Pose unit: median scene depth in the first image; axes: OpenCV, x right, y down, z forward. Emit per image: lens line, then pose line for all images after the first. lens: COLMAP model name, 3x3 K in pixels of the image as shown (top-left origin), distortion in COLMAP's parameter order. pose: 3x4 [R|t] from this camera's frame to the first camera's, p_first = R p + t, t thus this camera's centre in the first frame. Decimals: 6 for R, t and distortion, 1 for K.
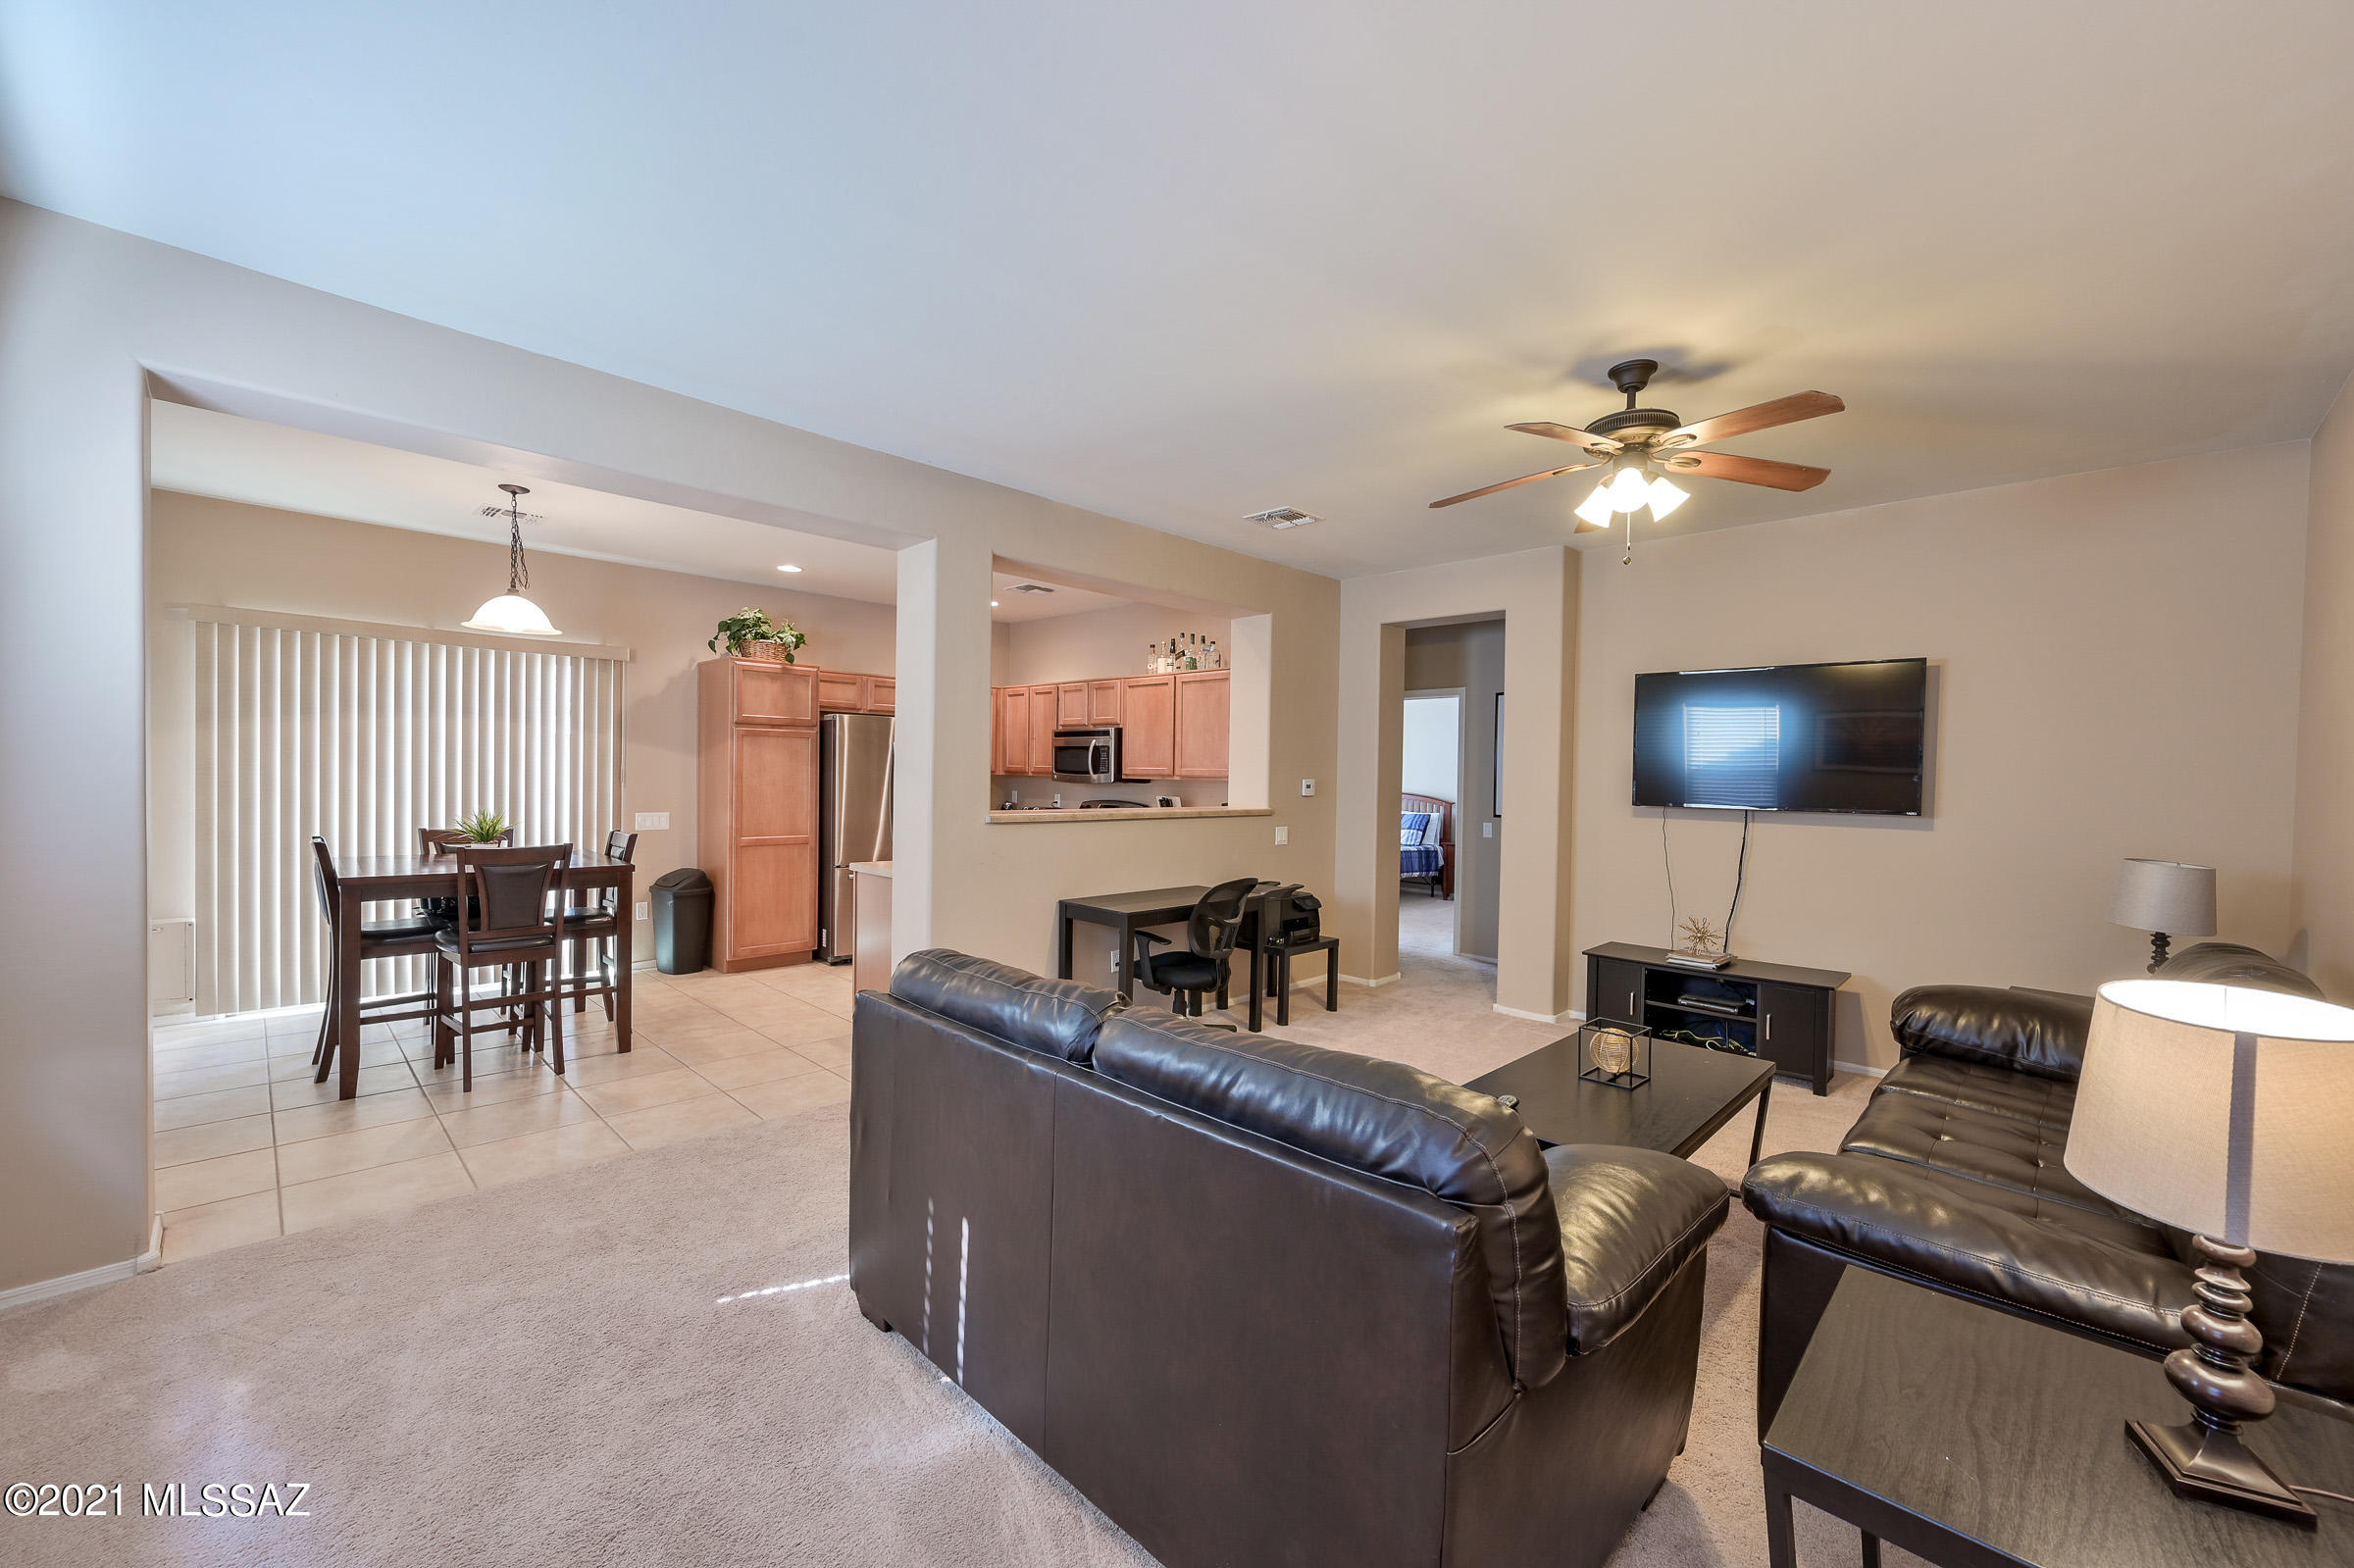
lens RADIAL K [[924.9, 0, 1179.7], [0, 924.9, 791.5], [0, 0, 1]] dist [-0.001148, -0.000346]
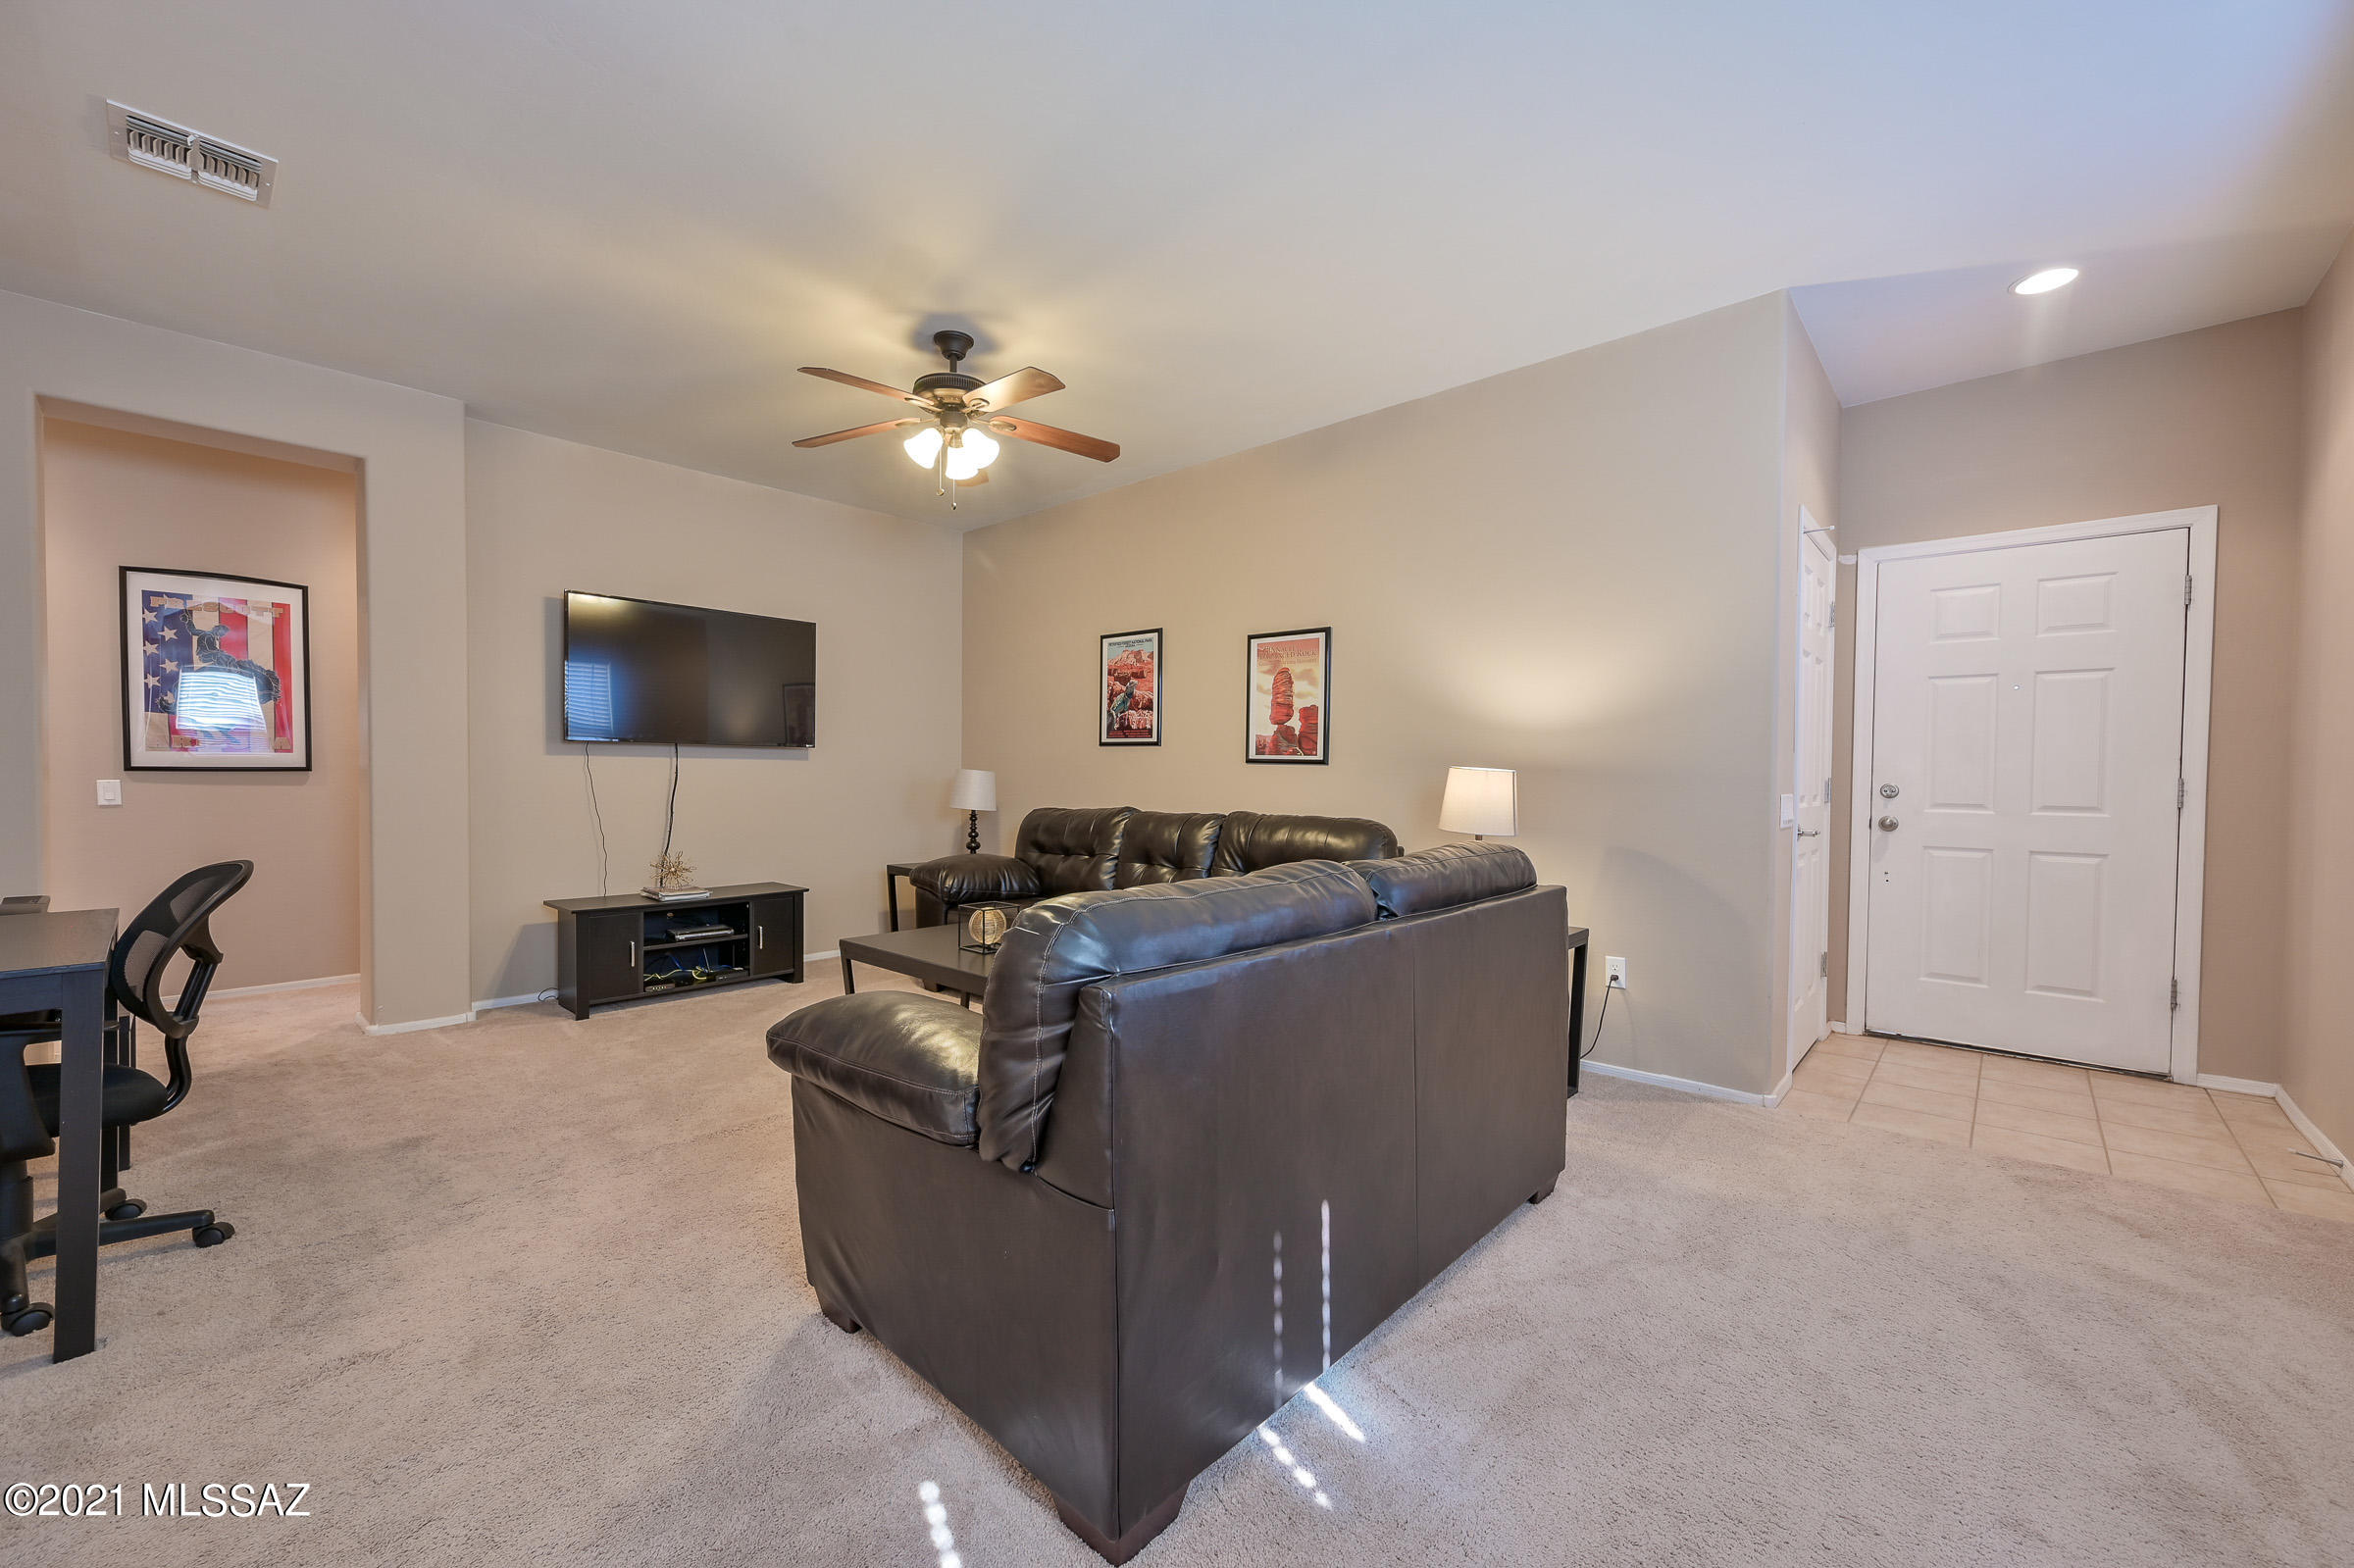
lens RADIAL K [[924.9, 0, 1179.7], [0, 924.9, 791.5], [0, 0, 1]] dist [-0.001148, -0.000346]
pose [[-0.038647, -0.033801, 0.998681, -0.319800], [0.011949, 0.999341, 0.034285, 0.031726], [-0.999181, 0.013259, -0.038217, 0.359568]]
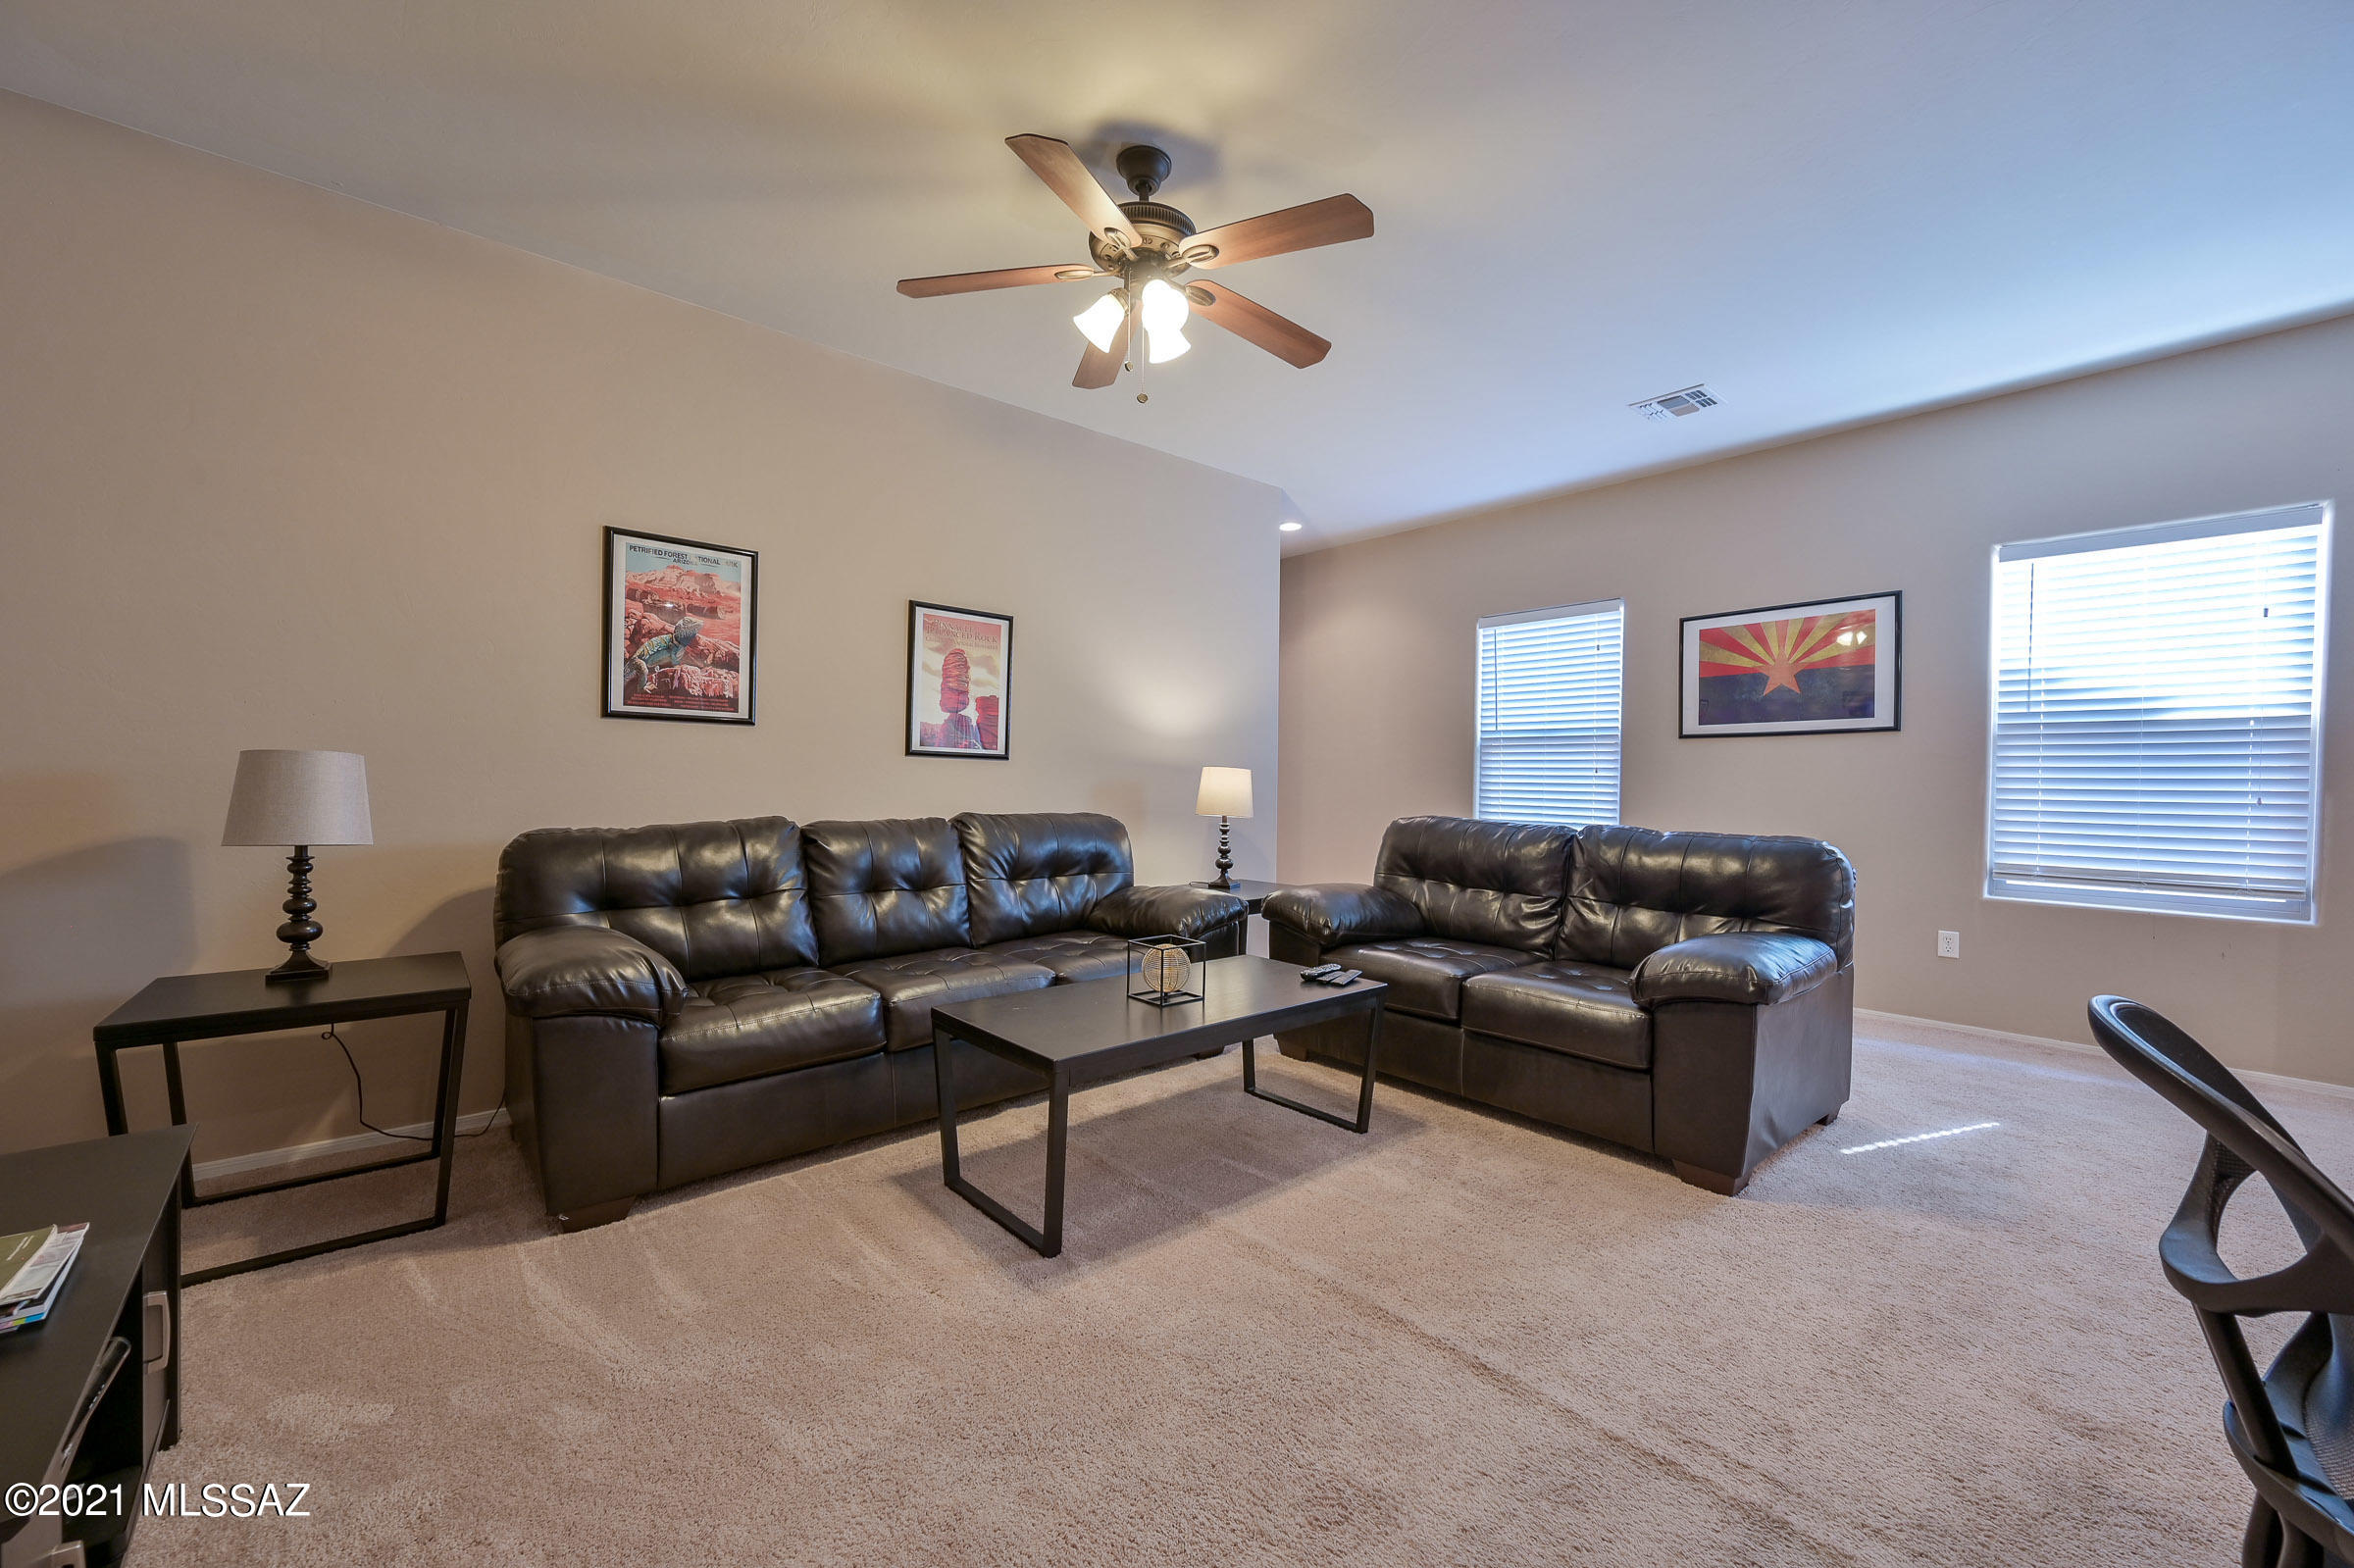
lens RADIAL K [[924.9, 0, 1179.7], [0, 924.9, 791.5], [0, 0, 1]] dist [-0.001148, -0.000346]
pose [[-0.996831, -0.029029, 0.074064, 0.177199], [-0.026416, 0.999002, 0.036020, 0.032205], [-0.075036, 0.033950, -0.996603, 0.855527]]
